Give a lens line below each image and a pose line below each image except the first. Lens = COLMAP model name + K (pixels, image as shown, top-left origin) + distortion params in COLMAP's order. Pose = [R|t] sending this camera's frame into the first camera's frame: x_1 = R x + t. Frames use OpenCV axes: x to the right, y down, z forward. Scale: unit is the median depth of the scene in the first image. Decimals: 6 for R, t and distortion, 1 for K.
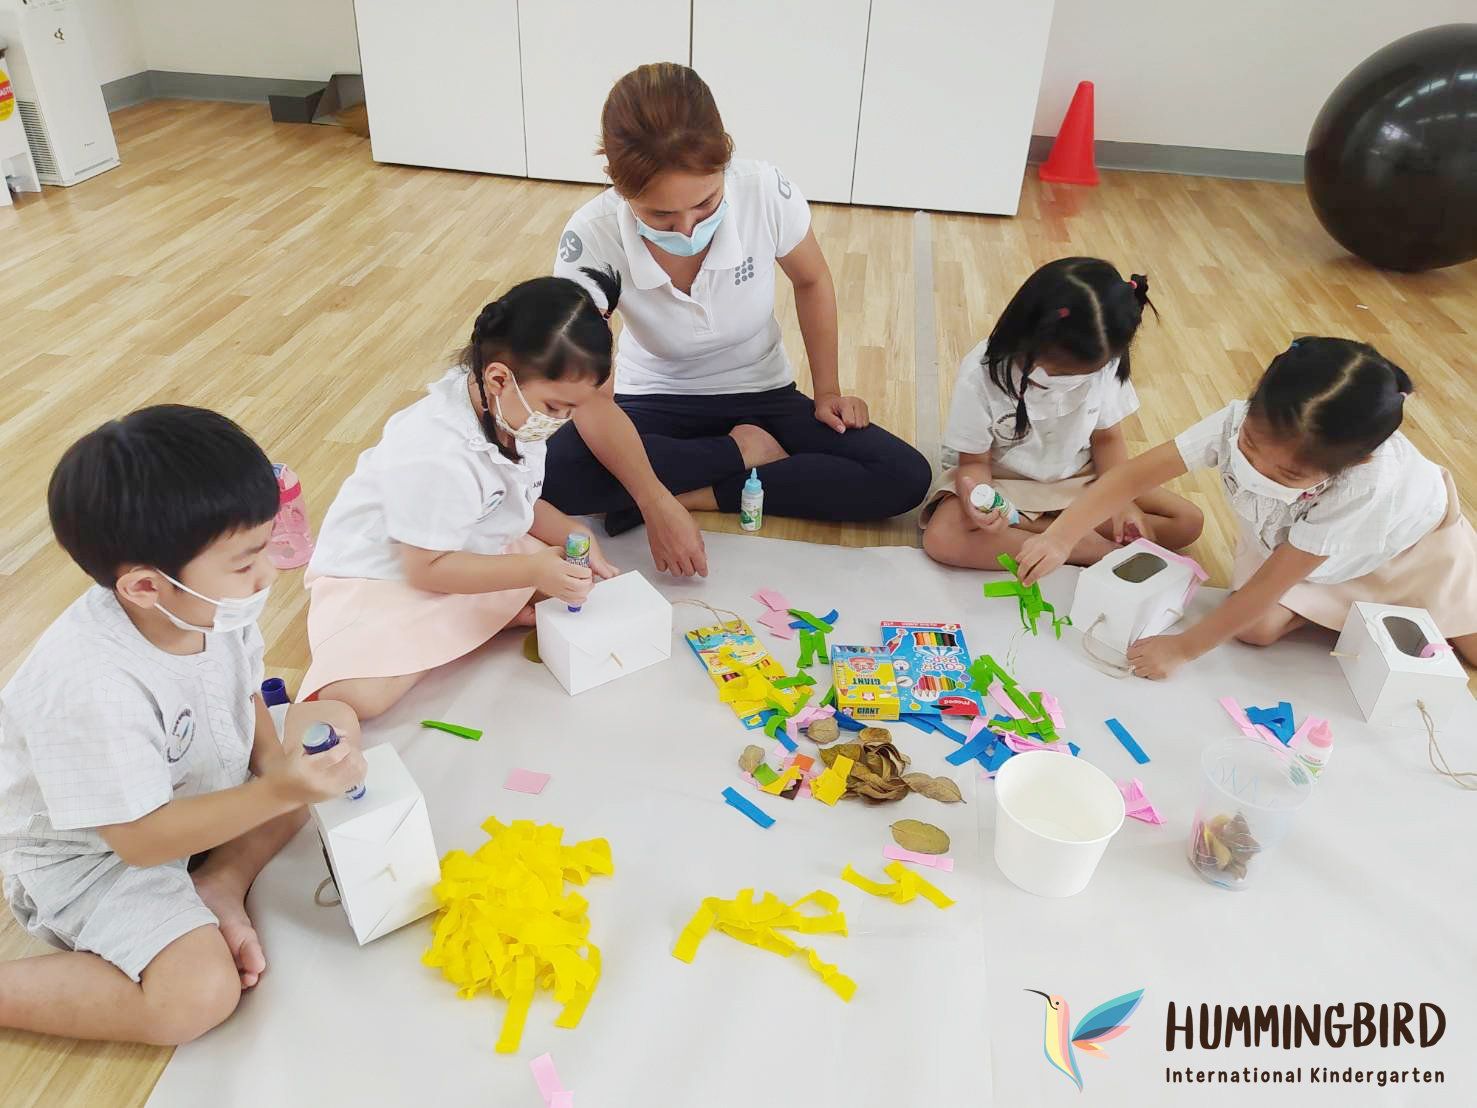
lens RADIAL K [[1101.5, 0, 749.2], [0, 1101.5, 542.6], [0, 0, 1]] dist [0.004069, -0.005952]
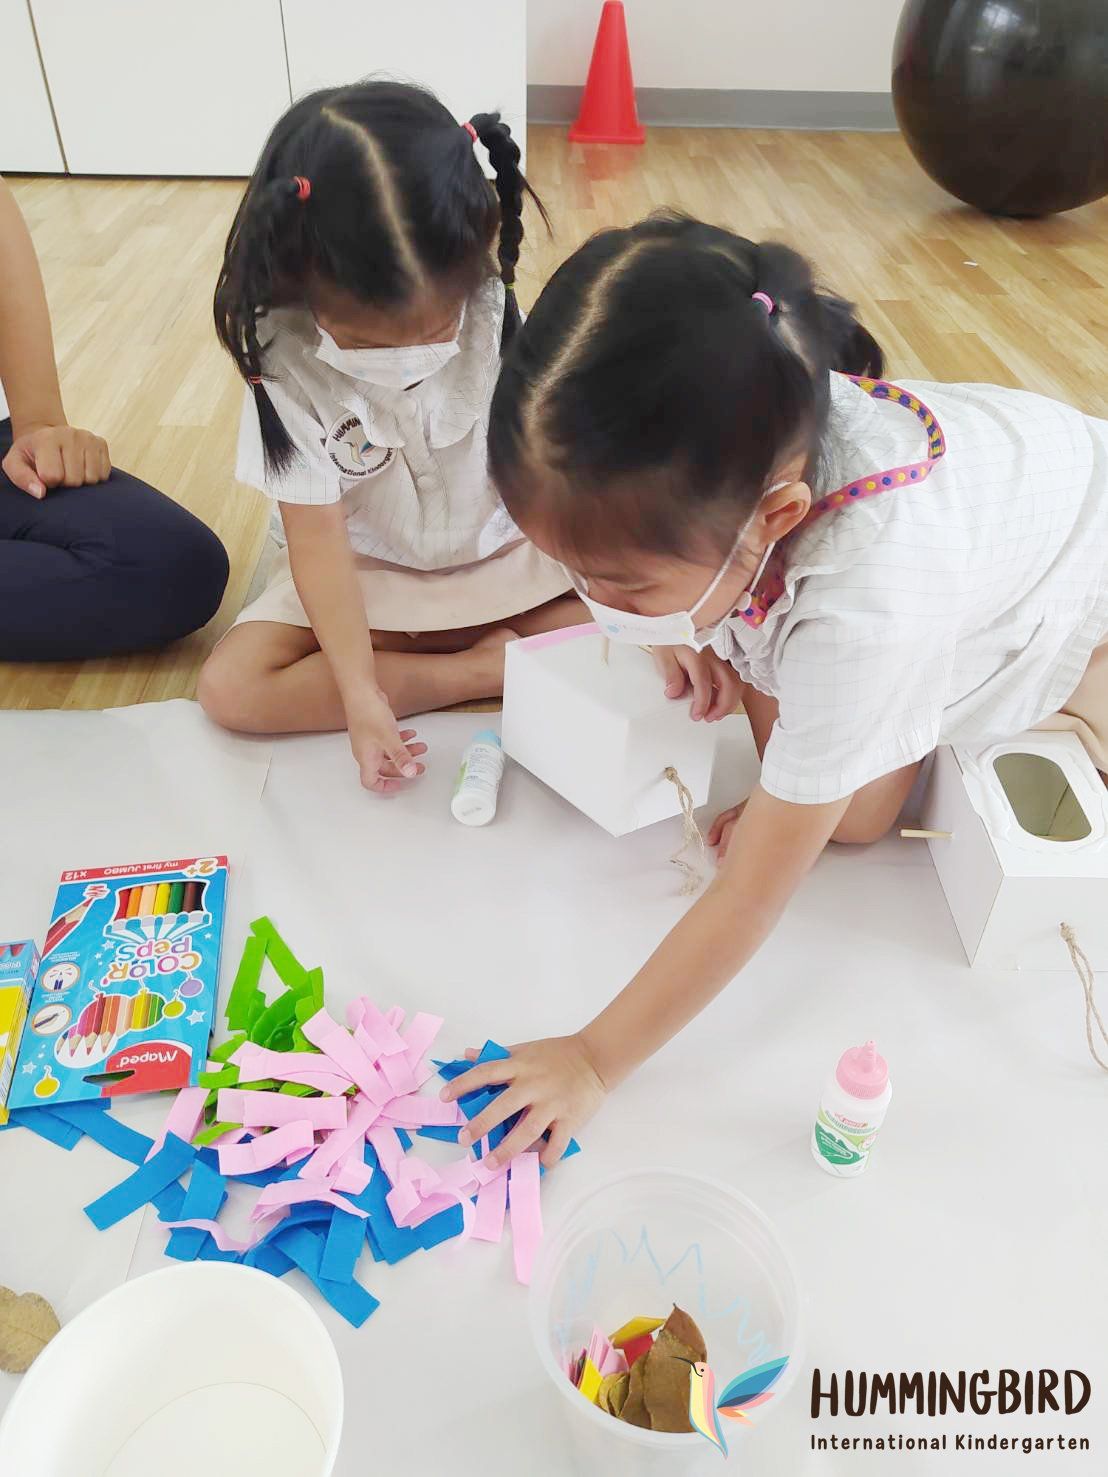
lens RADIAL K [[1101.5, 0, 538.7], [0, 1101.5, 745.6], [0, 0, 1]] dist [0.004069, -0.005952]
pose [[0.988728, -0.112807, 0.098444, 0.154738], [0.100399, 0.987315, 0.123001, -0.013606], [-0.111071, -0.111731, 0.987512, 0.255554]]
